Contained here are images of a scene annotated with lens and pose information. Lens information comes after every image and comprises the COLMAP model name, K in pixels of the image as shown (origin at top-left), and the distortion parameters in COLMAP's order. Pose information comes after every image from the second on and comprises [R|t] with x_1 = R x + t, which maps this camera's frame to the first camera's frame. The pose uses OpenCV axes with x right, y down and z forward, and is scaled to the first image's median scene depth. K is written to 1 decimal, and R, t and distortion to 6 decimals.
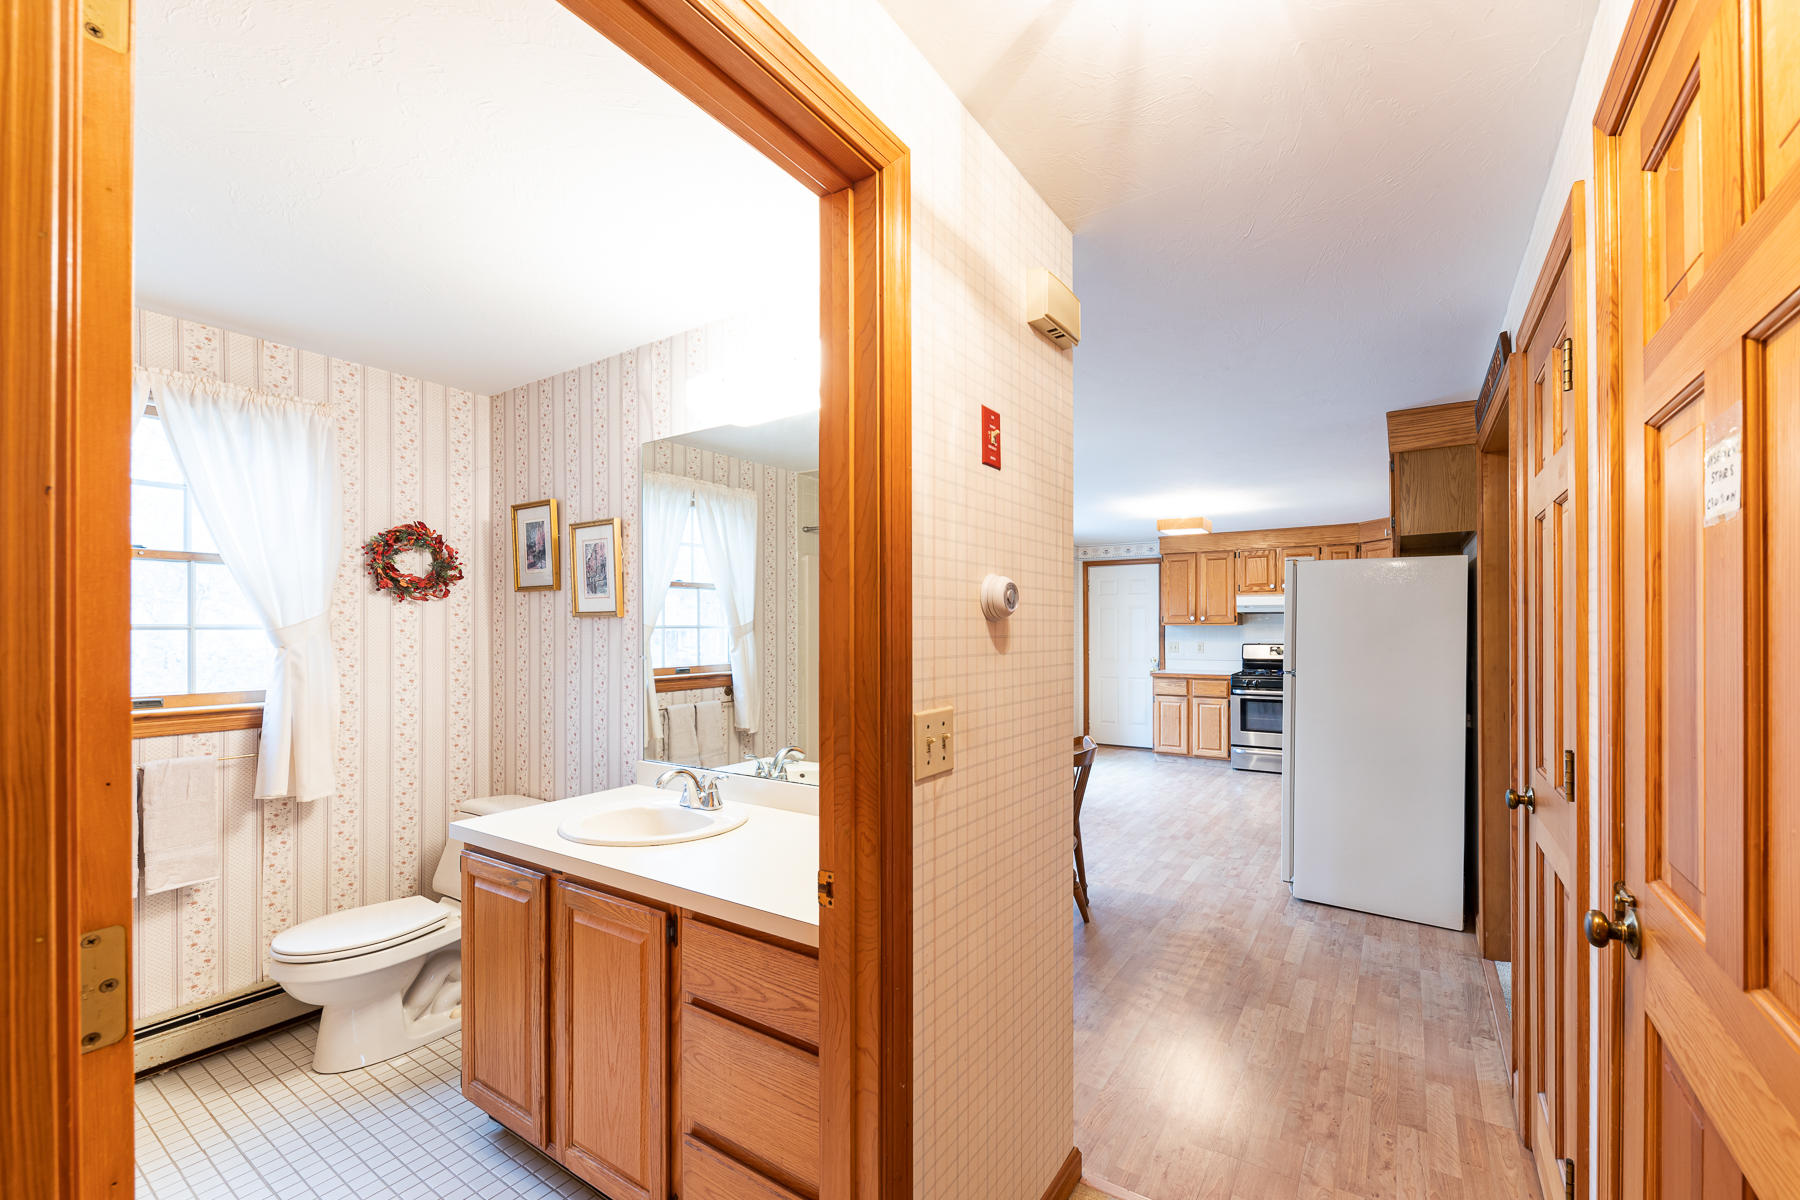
lens RADIAL K [[685.6, 0, 919.3], [0, 685.6, 633.8], [0, 0, 1]] dist [0.002399, 0.000125]
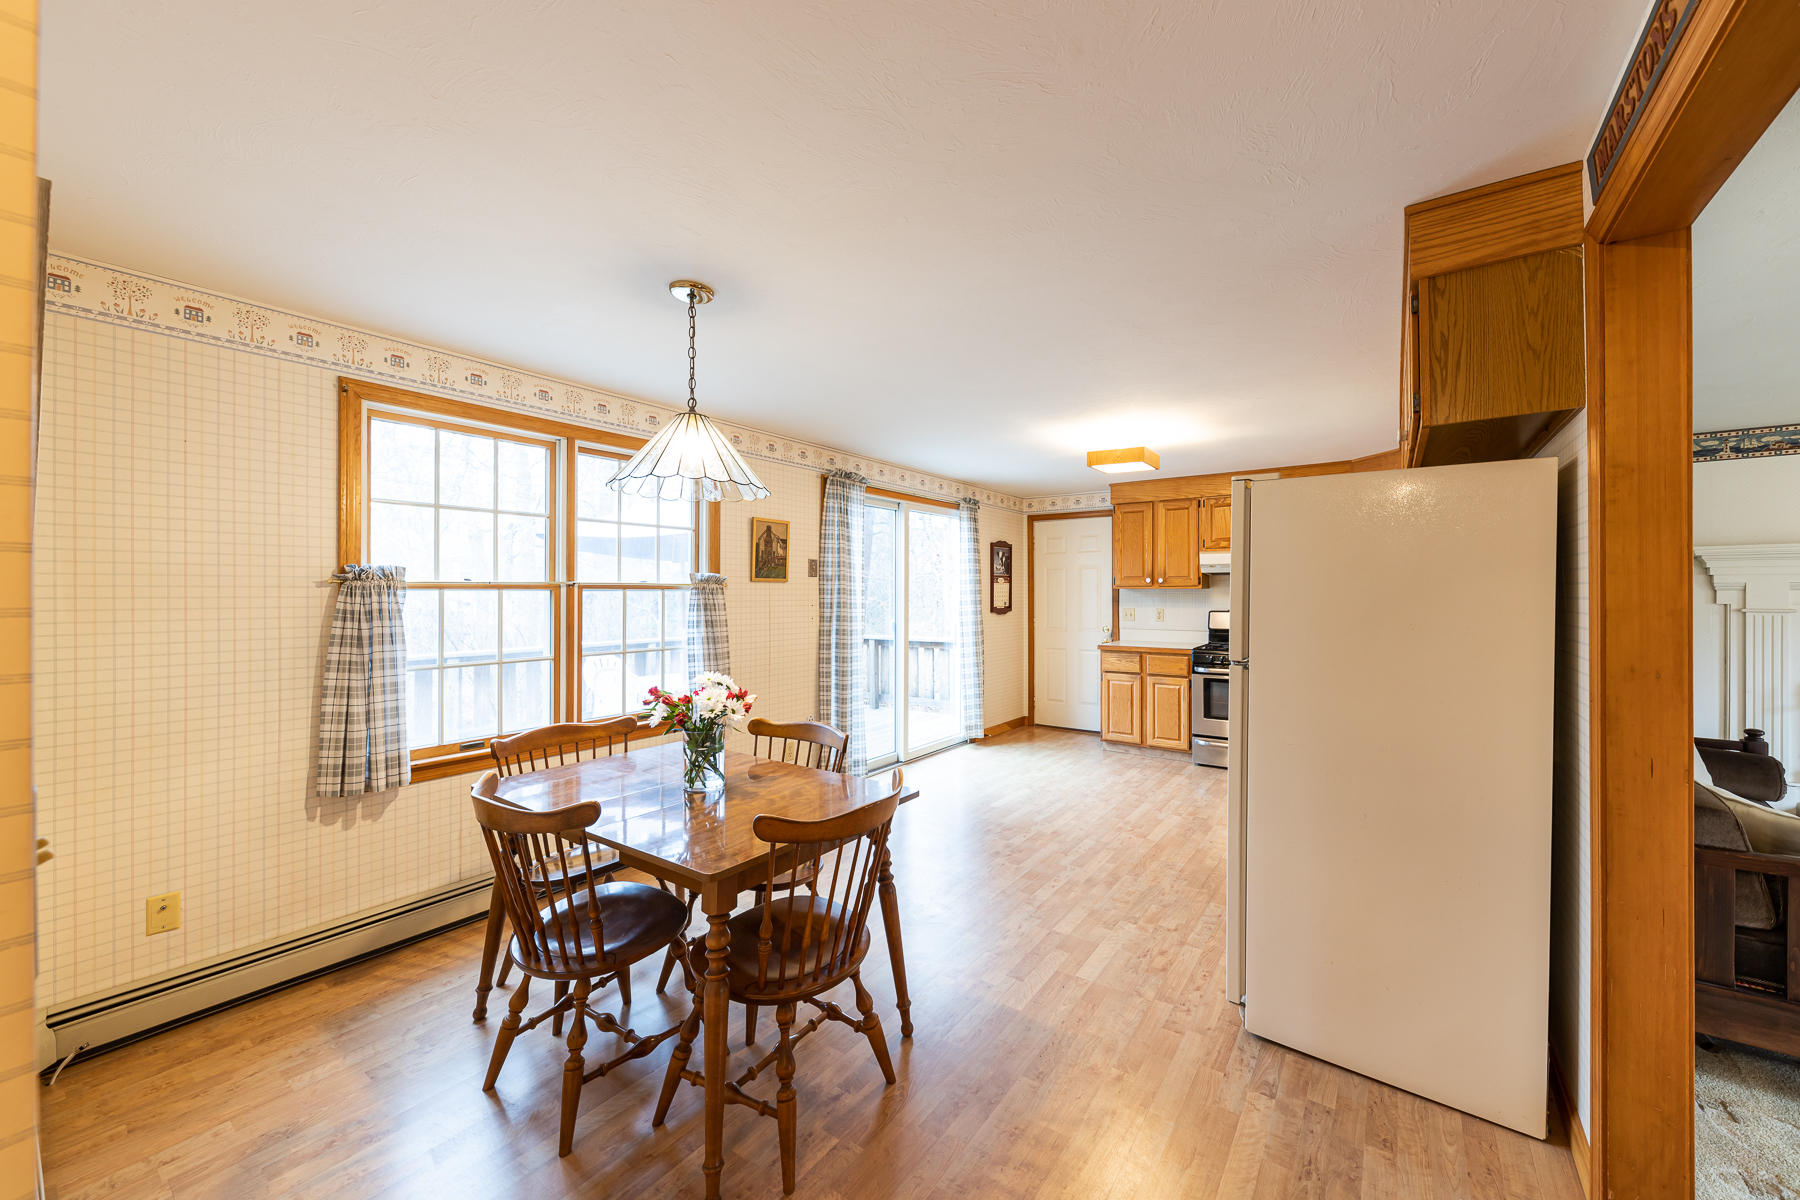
lens RADIAL K [[646.9, 0, 906.1], [0, 646.9, 595.6], [0, 0, 1]] dist [-0.001911, -0.000699]
pose [[0.999508, 0.001829, -0.031314, 0.186617], [-0.001933, 0.999993, -0.003283, -0.000953], [0.031308, 0.003342, 0.999504, 0.296750]]
